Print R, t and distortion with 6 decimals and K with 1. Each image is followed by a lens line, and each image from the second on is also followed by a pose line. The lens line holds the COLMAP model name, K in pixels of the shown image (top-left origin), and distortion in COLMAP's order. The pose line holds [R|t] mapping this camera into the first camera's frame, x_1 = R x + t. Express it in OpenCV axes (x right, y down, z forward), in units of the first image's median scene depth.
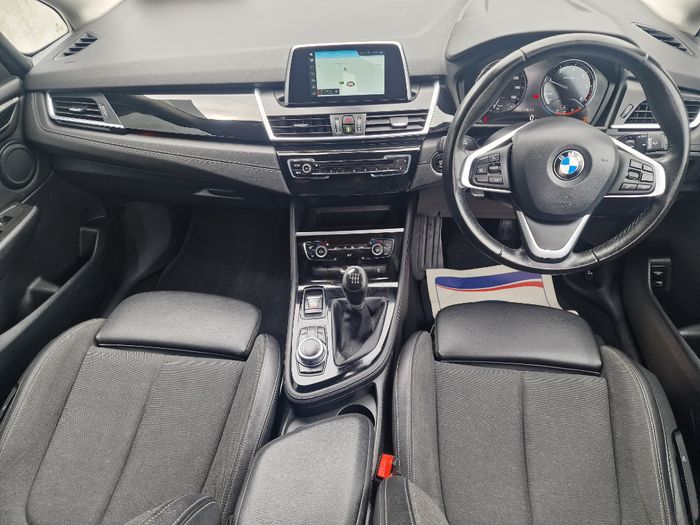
lens RADIAL K [[468.2, 0, 346.2], [0, 468.2, 263.9], [0, 0, 1]] dist [0.043864, -0.046559]
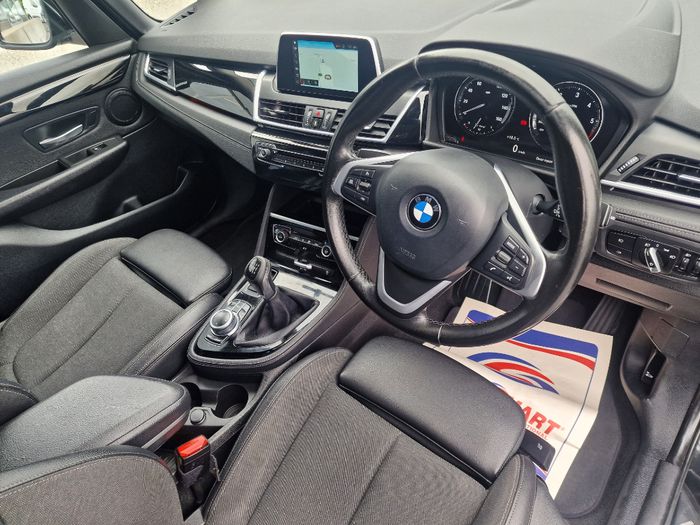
lens RADIAL K [[468.2, 0, 351.1], [0, 468.2, 262.2], [0, 0, 1]] dist [0.043864, -0.046559]
pose [[0.834769, 0.305204, -0.458270, 0.599811], [-0.285671, 0.951596, 0.113387, -0.142625], [0.470694, 0.036262, 0.881551, 0.184187]]
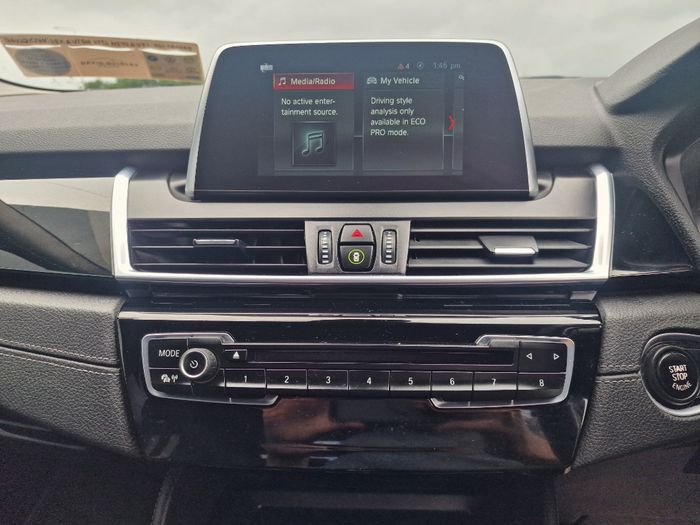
lens RADIAL K [[468.2, 0, 346.3], [0, 468.2, 269.5], [0, 0, 1]] dist [0.043864, -0.046559]
pose [[0.997987, 0.043452, -0.046204, 0.013149], [-0.059691, 0.889726, -0.452576, -0.129595], [0.021444, 0.454423, 0.890528, 0.709601]]
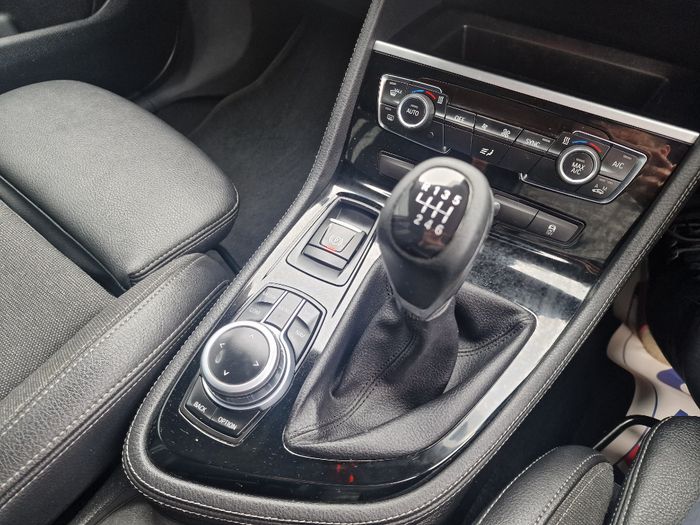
lens RADIAL K [[468.2, 0, 345.7], [0, 468.2, 258.3], [0, 0, 1]] dist [0.043864, -0.046559]
pose [[0.855553, 0.427072, -0.292640, 0.056157], [-0.378081, 0.901556, 0.210361, 0.019134], [0.353670, -0.069333, 0.932797, 0.692771]]
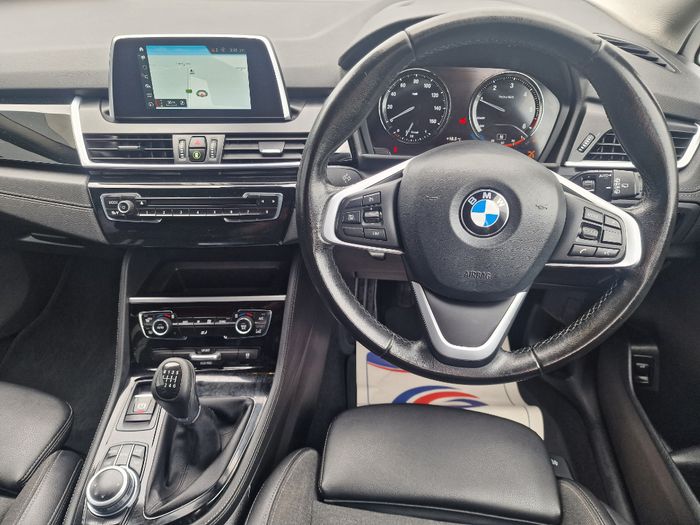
lens RADIAL K [[468.2, 0, 348.6], [0, 468.2, 259.9], [0, 0, 1]] dist [0.043864, -0.046559]
pose [[0.999430, 0.029286, 0.016805, 0.223541], [-0.027257, 0.993517, -0.110370, -0.059237], [-0.019928, 0.109849, 0.993749, 0.312767]]
